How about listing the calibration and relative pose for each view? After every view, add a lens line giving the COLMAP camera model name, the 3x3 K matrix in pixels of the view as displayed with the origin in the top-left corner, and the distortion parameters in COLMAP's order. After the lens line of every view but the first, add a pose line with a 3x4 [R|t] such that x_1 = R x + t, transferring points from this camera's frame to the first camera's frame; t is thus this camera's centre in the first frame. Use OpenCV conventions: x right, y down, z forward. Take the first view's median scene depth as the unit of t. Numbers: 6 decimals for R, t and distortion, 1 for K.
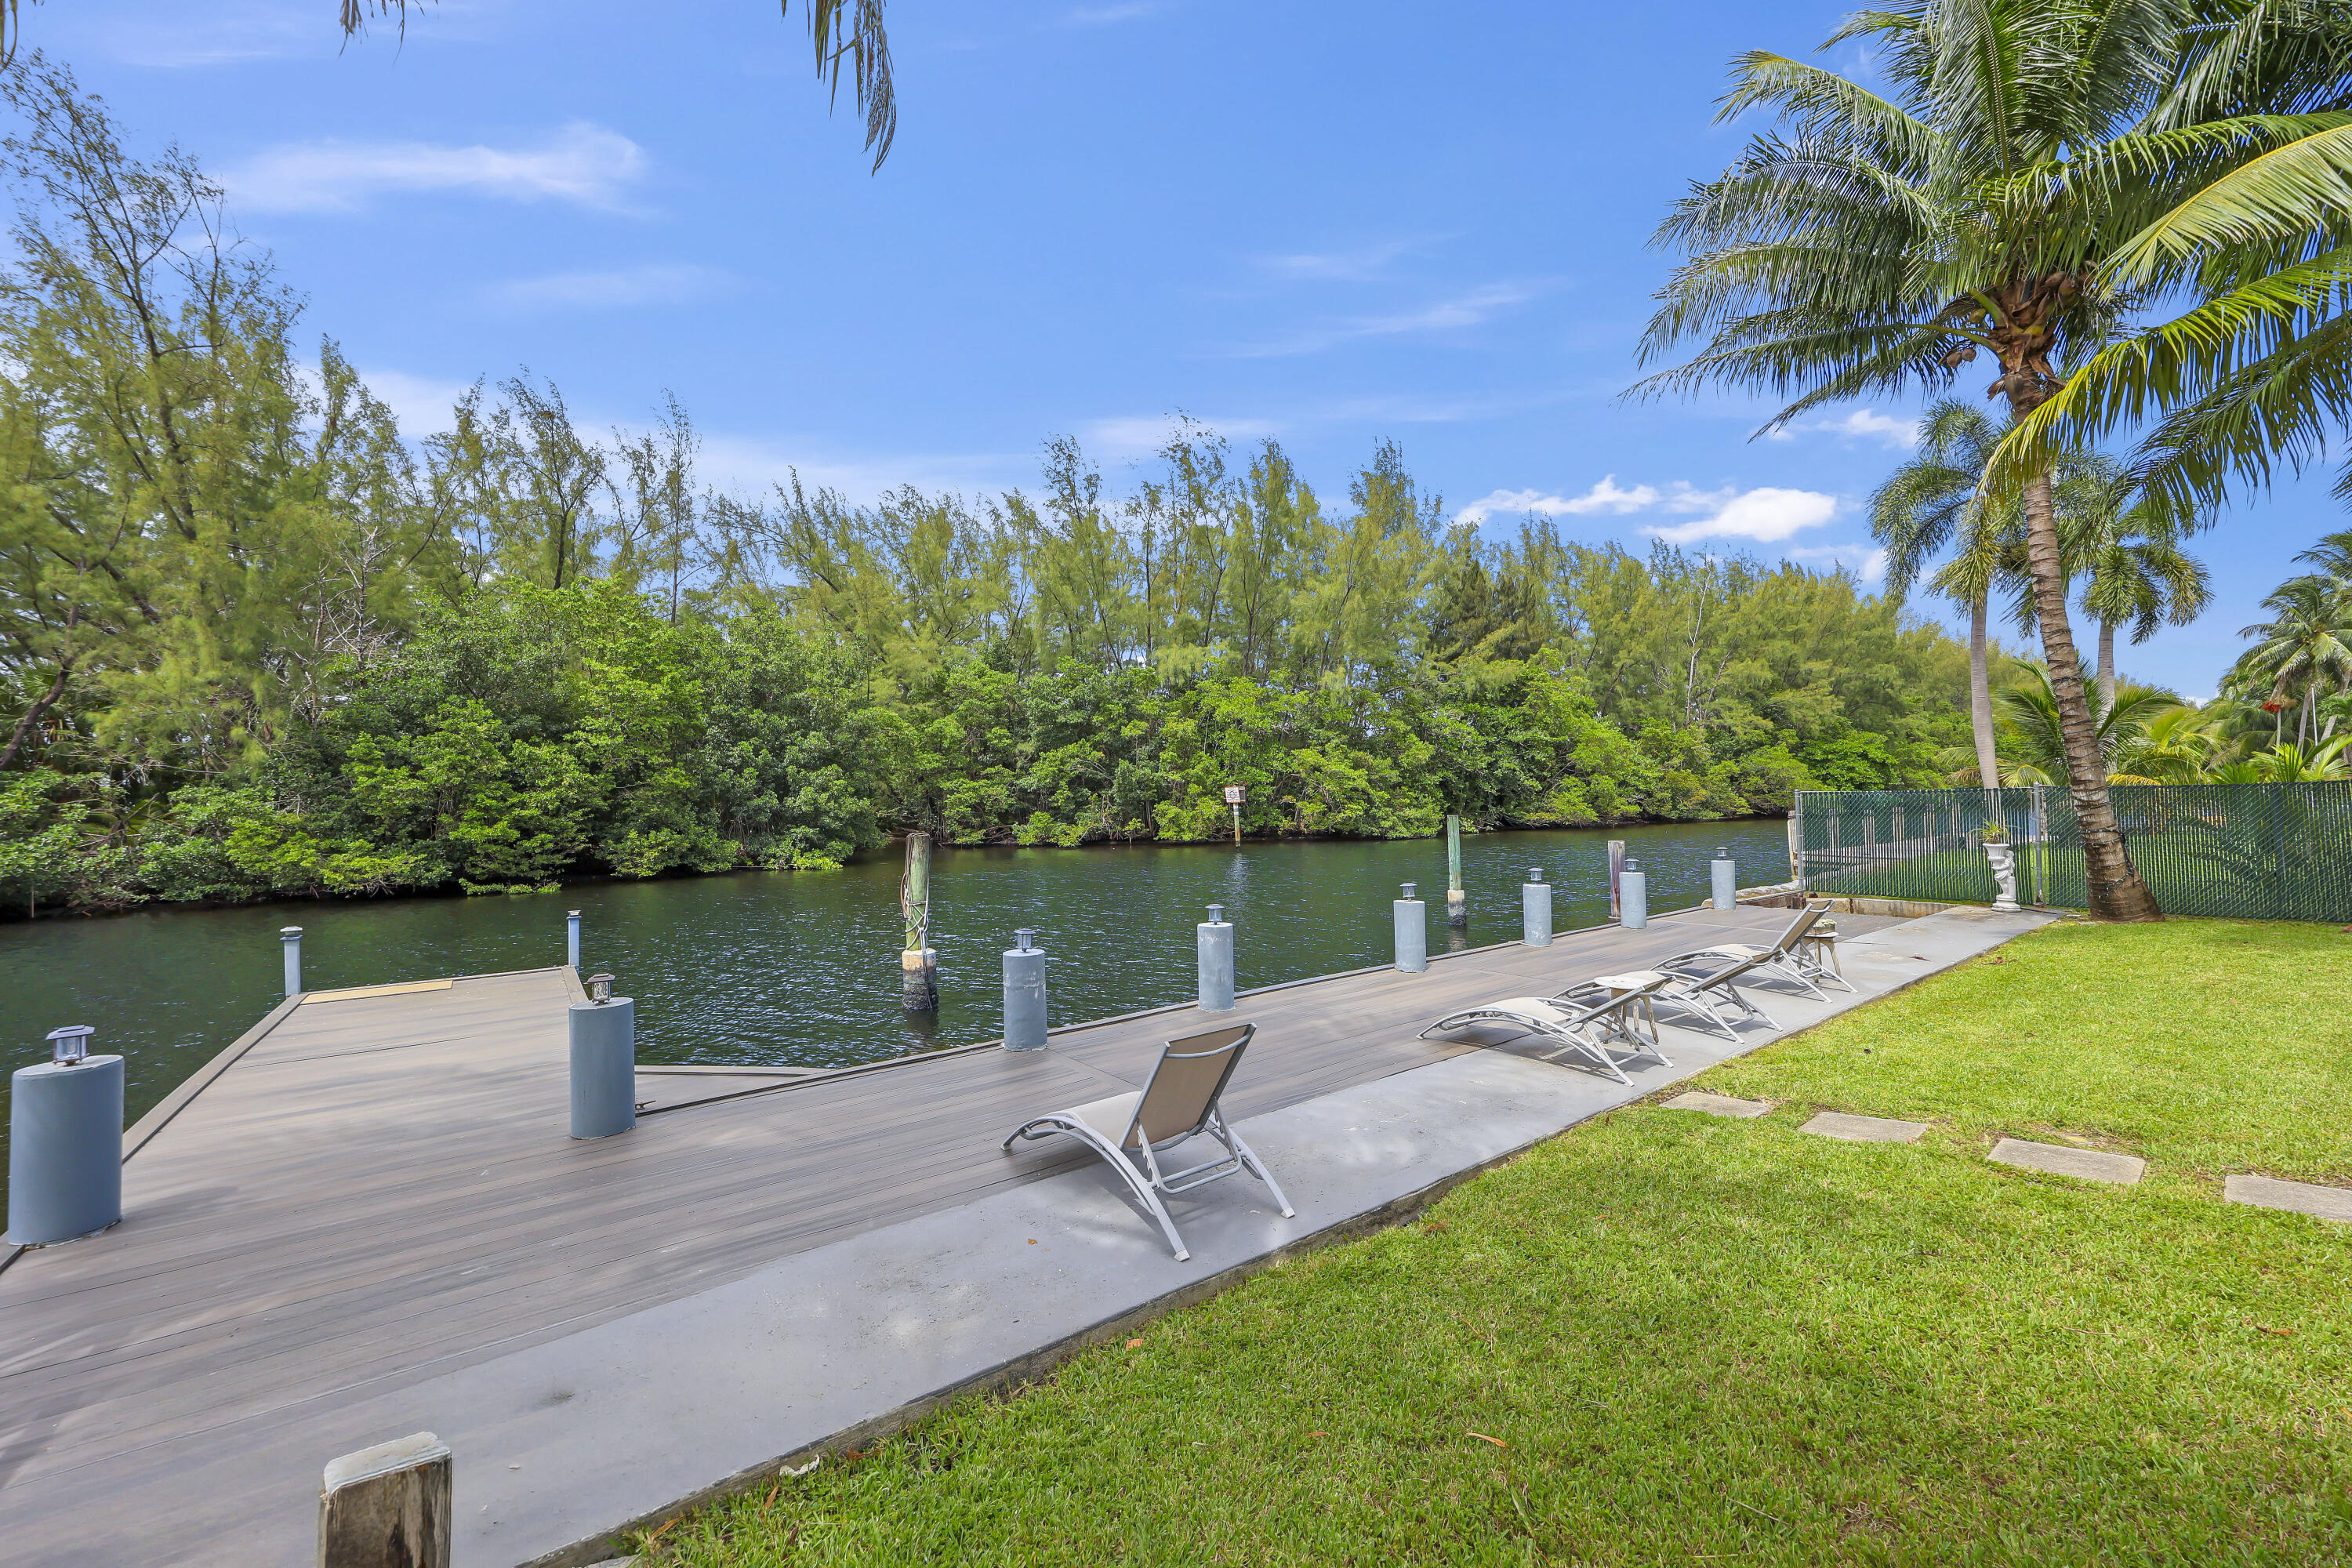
lens RADIAL K [[904.5, 0, 1169.9], [0, 904.5, 787.5], [0, 0, 1]] dist [0.000500, 0.000422]
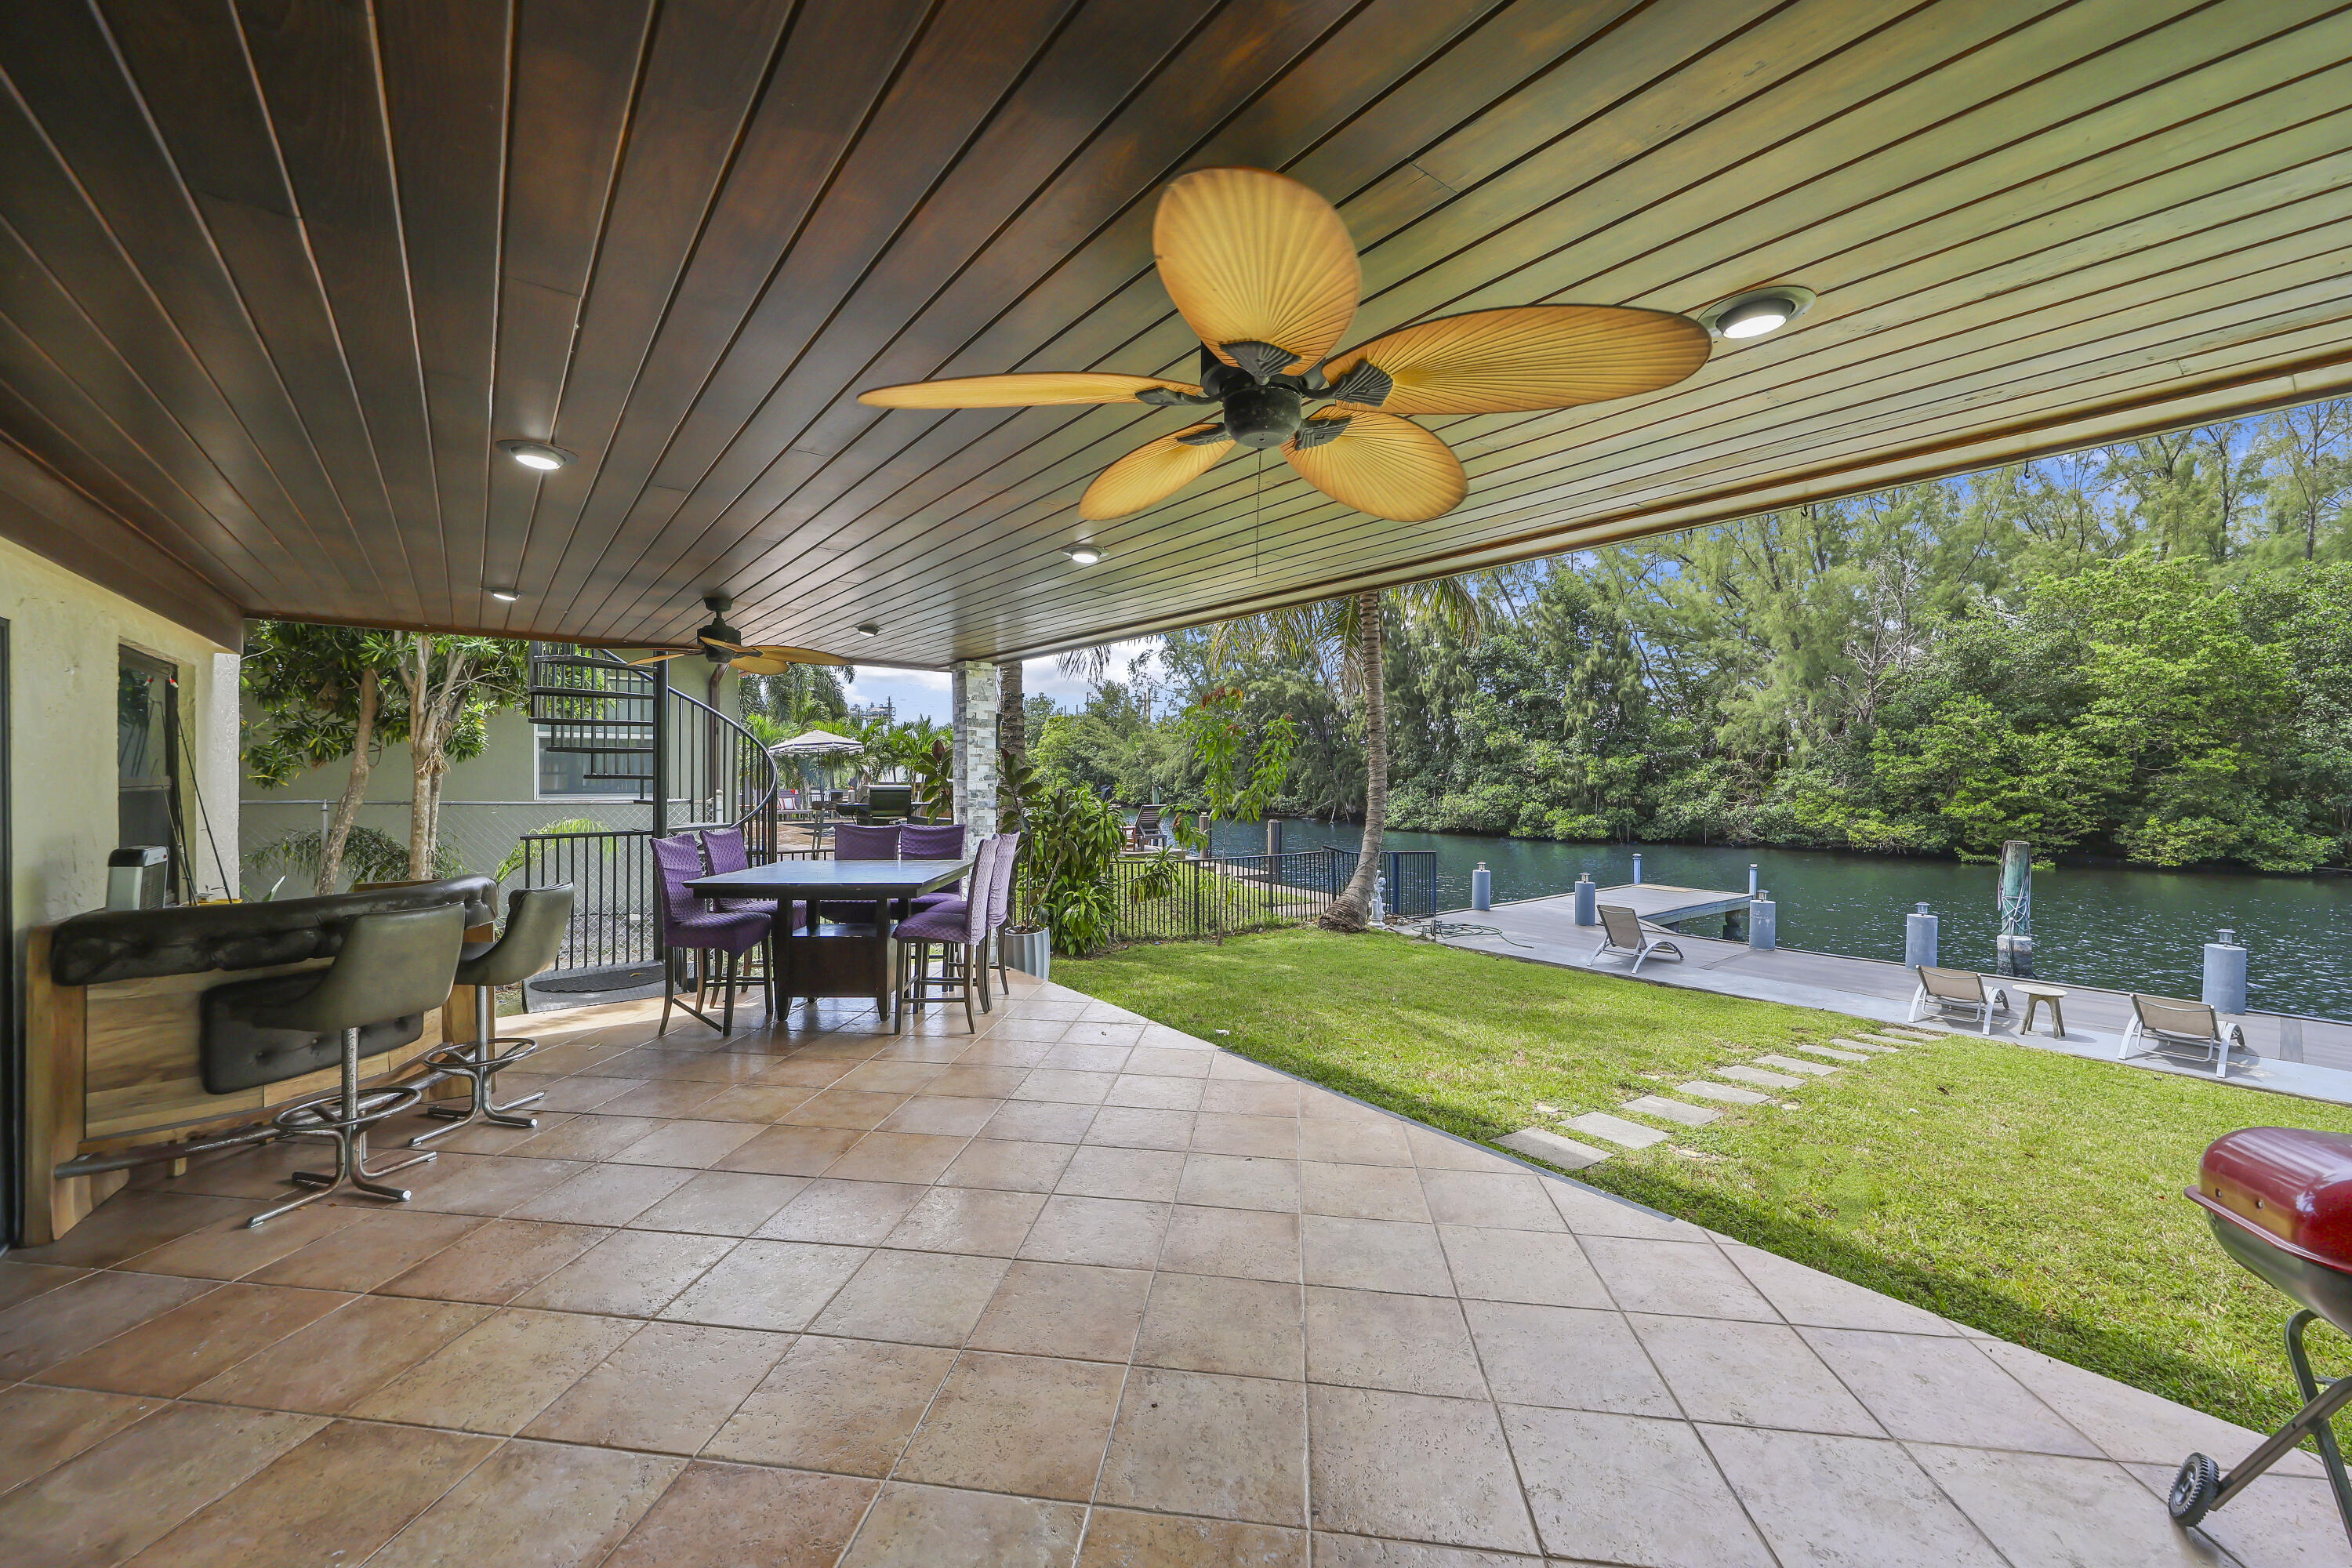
lens RADIAL K [[904.5, 0, 1169.4], [0, 904.5, 783.9], [0, 0, 1]] dist [0.000500, 0.000422]
pose [[0.035409, 0.033524, -0.998810, 0.262332], [0.010901, 0.999365, 0.033929, -0.024700], [0.999313, -0.012089, 0.035021, -0.053653]]
